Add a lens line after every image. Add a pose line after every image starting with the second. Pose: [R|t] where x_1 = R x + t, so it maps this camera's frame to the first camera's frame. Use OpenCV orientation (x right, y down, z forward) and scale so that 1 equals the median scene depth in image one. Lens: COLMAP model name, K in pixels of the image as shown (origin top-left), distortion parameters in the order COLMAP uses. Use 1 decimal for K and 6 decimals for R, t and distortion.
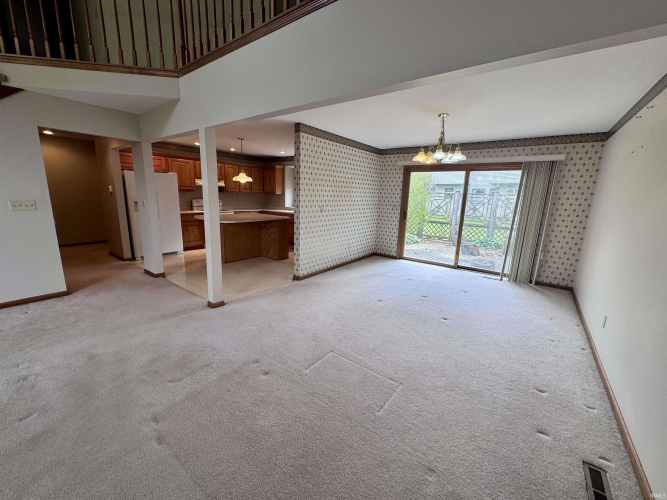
lens RADIAL K [[270.2, 0, 336.9], [0, 270.2, 249.9], [0, 0, 1]] dist [-0.002314, -0.000935]
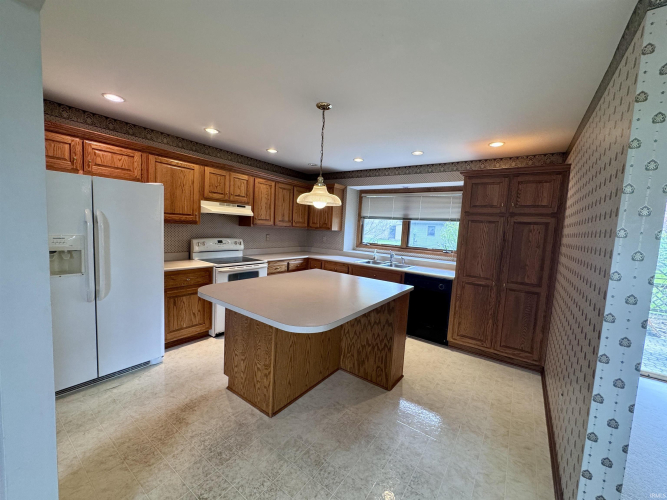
lens RADIAL K [[270.2, 0, 343.1], [0, 270.2, 249.4], [0, 0, 1]] dist [-0.002314, -0.000935]
pose [[0.998860, 0.015521, 0.045136, -0.289288], [-0.010064, 0.992877, -0.118722, -0.116372], [-0.046657, 0.118132, 0.991901, 0.510712]]
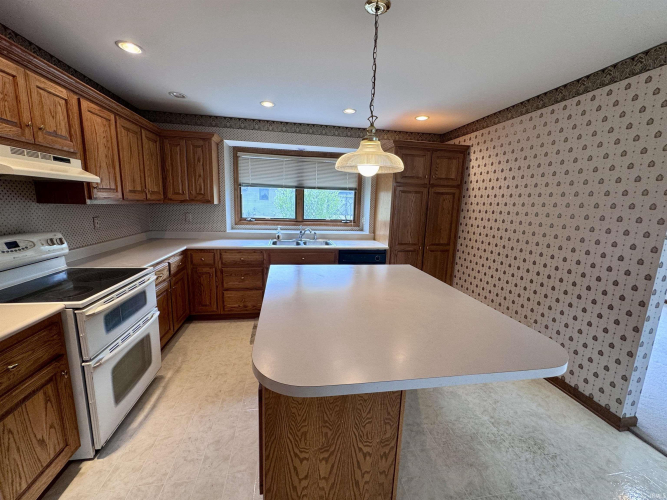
lens RADIAL K [[270.2, 0, 335.7], [0, 270.2, 248.3], [0, 0, 1]] dist [-0.002314, -0.000935]
pose [[0.678774, -0.139759, 0.720926, -0.519773], [0.141302, 0.988234, 0.058539, -0.173514], [-0.720625, 0.062133, 0.690536, 0.741945]]
